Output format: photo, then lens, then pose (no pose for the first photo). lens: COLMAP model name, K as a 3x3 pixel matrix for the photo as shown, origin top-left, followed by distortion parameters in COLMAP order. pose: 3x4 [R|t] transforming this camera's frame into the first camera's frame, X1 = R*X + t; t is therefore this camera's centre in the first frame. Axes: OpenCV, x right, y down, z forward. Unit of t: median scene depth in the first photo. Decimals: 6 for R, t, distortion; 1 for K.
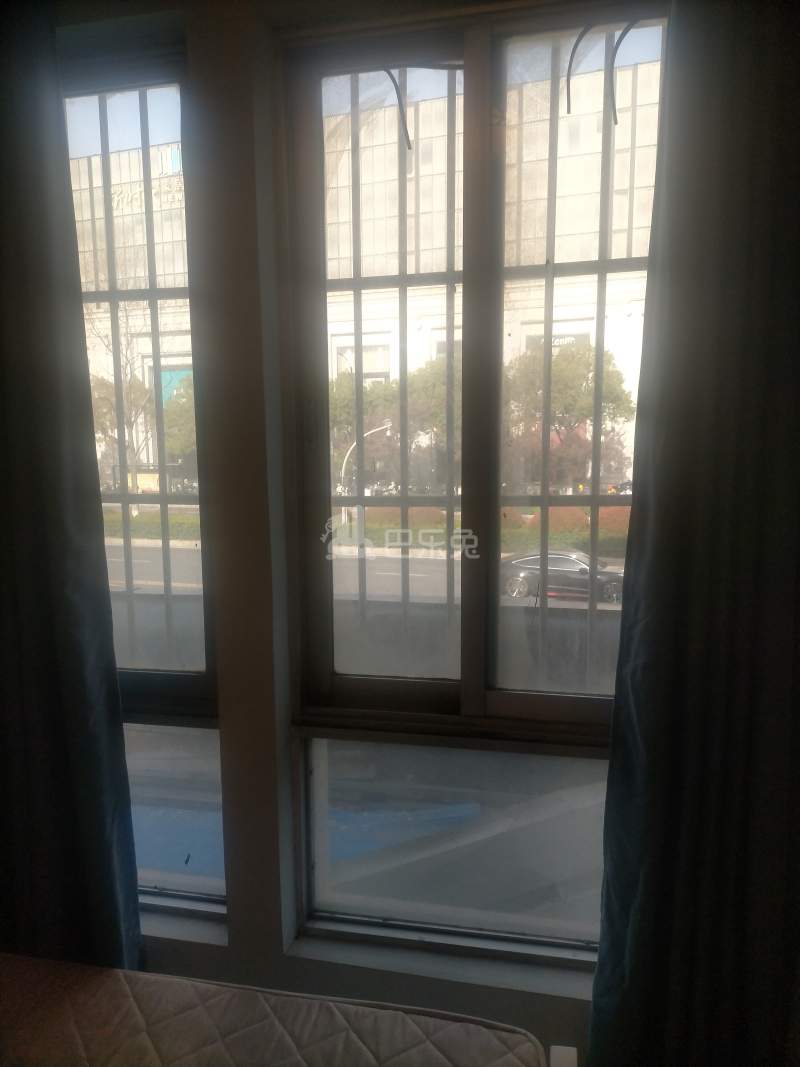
lens RADIAL K [[759.3, 0, 400.0], [0, 759.3, 533.5], [0, 0, 1]] dist [-0.002071, -0.105093]
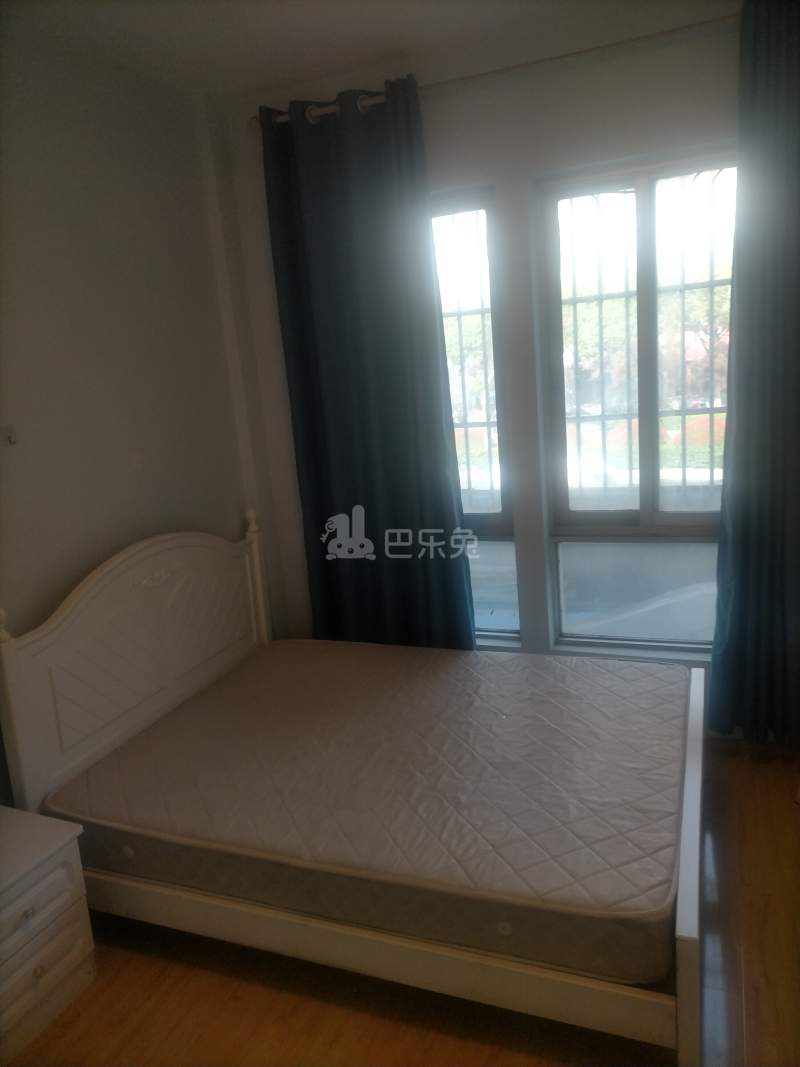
lens RADIAL K [[759.3, 0, 400.0], [0, 759.3, 533.5], [0, 0, 1]] dist [-0.002071, -0.105093]
pose [[0.979624, -0.031229, -0.198400, -0.131176], [0.049390, 0.994960, 0.087260, 0.056180], [0.194675, -0.095281, 0.976229, -0.984498]]
